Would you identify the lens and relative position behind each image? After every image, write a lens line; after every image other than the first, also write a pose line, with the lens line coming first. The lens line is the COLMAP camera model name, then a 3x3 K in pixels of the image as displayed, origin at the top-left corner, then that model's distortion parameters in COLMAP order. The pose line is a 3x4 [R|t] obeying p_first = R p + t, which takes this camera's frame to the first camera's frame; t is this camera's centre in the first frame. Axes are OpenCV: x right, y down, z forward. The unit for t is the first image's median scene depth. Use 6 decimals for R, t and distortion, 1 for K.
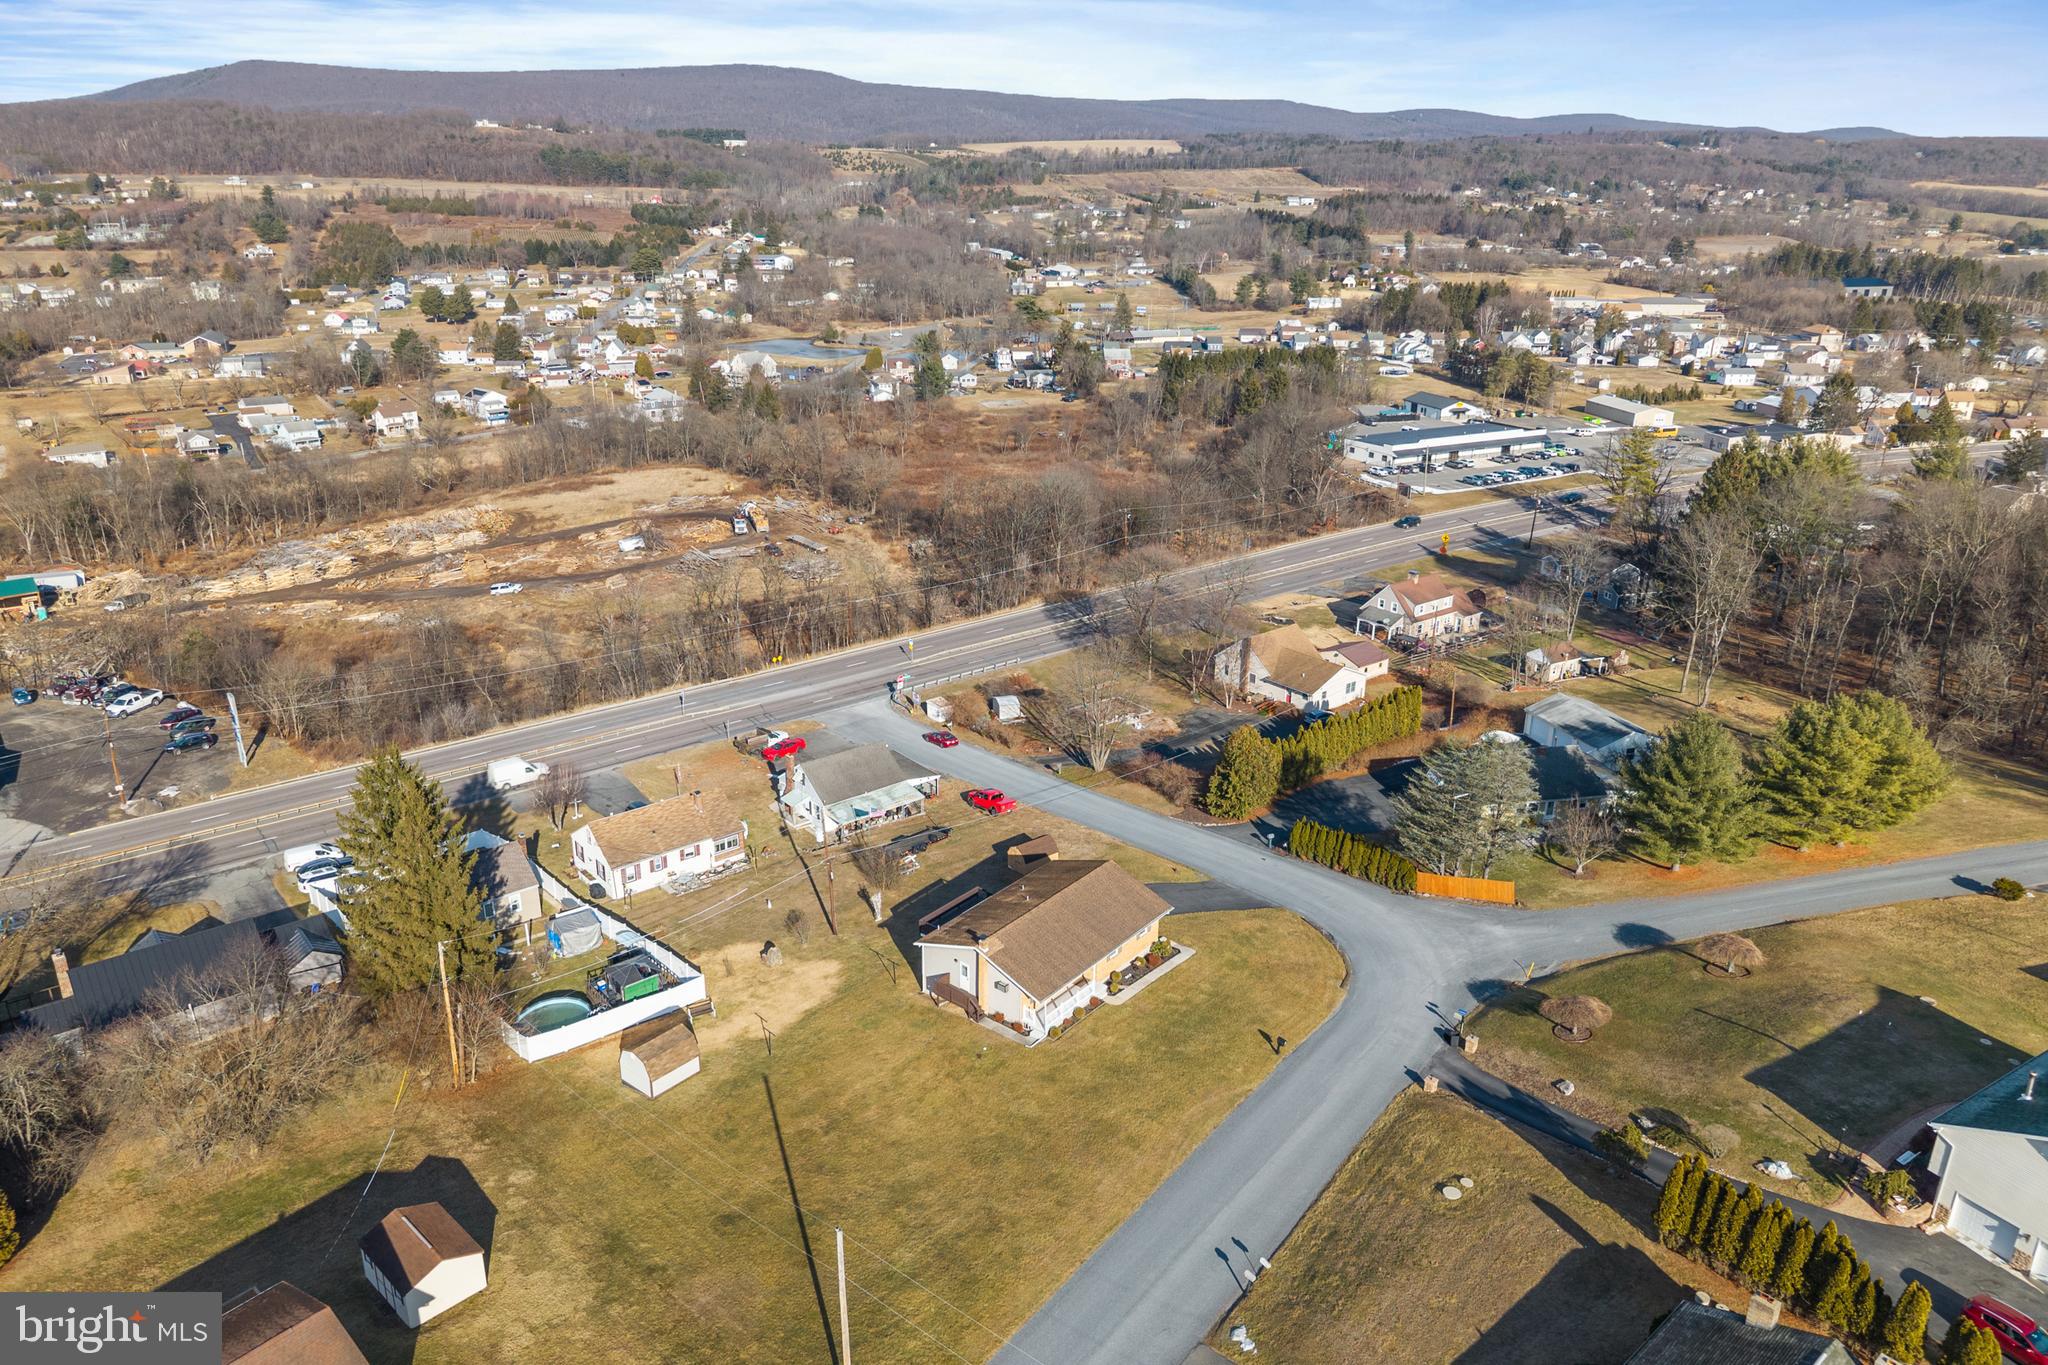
lens RADIAL K [[1365.4, 0, 1013.8], [0, 1365.4, 699.2], [0, 0, 1]] dist [0.025802, -0.027588]
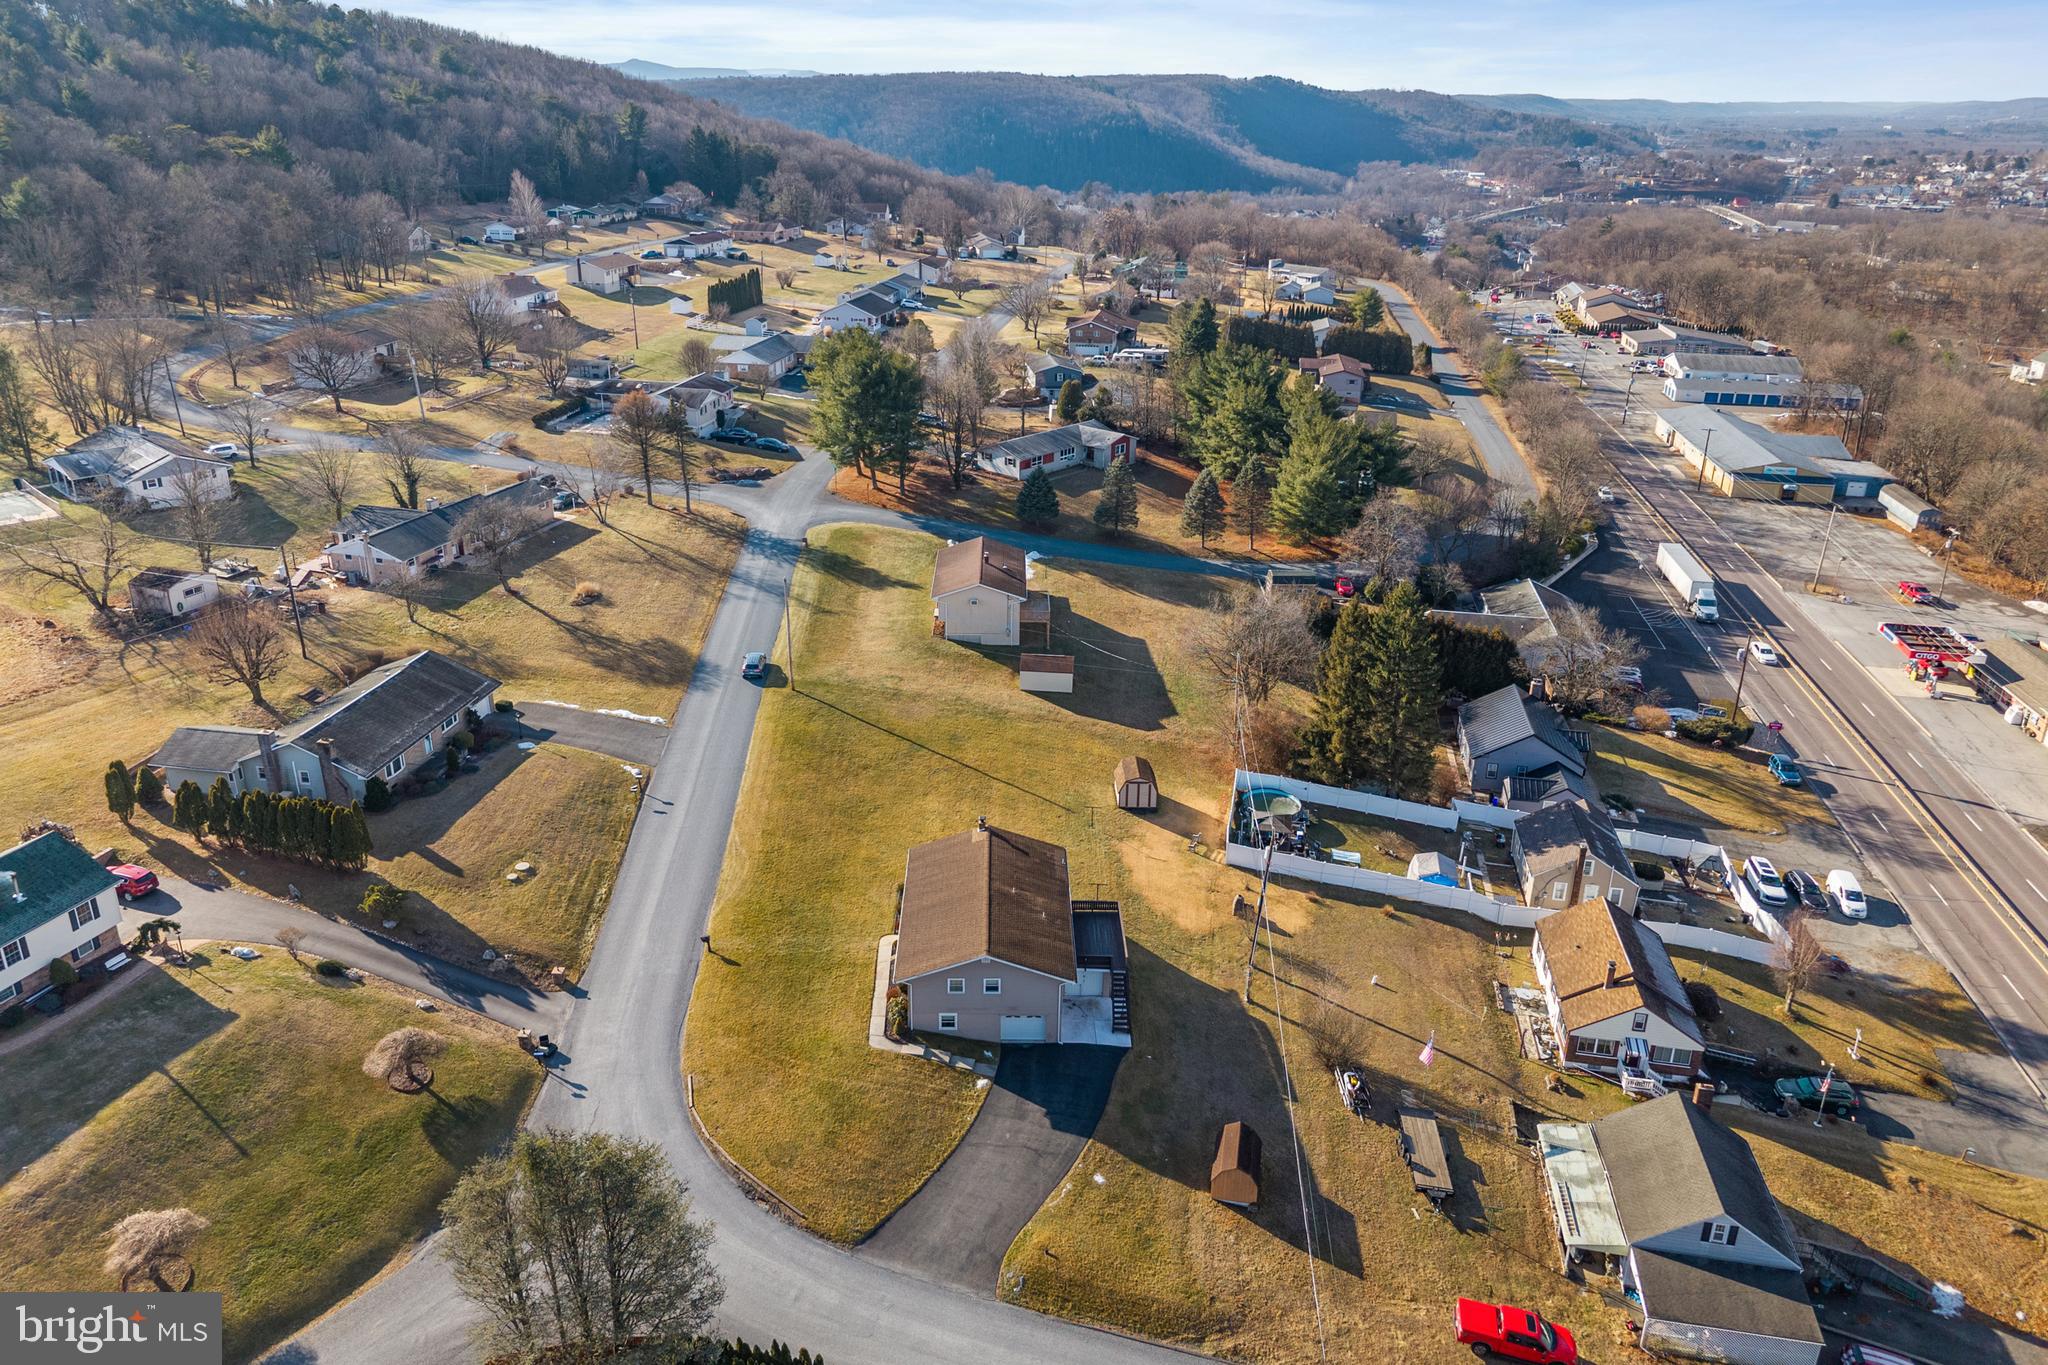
lens RADIAL K [[1365.4, 0, 1047.0], [0, 1365.4, 603.9], [0, 0, 1]] dist [0.025802, -0.027588]
pose [[-0.756692, 0.203511, -0.621289, 0.259895], [-0.257054, 0.781161, 0.568956, -0.264608], [0.601116, 0.590229, -0.538785, 0.686783]]
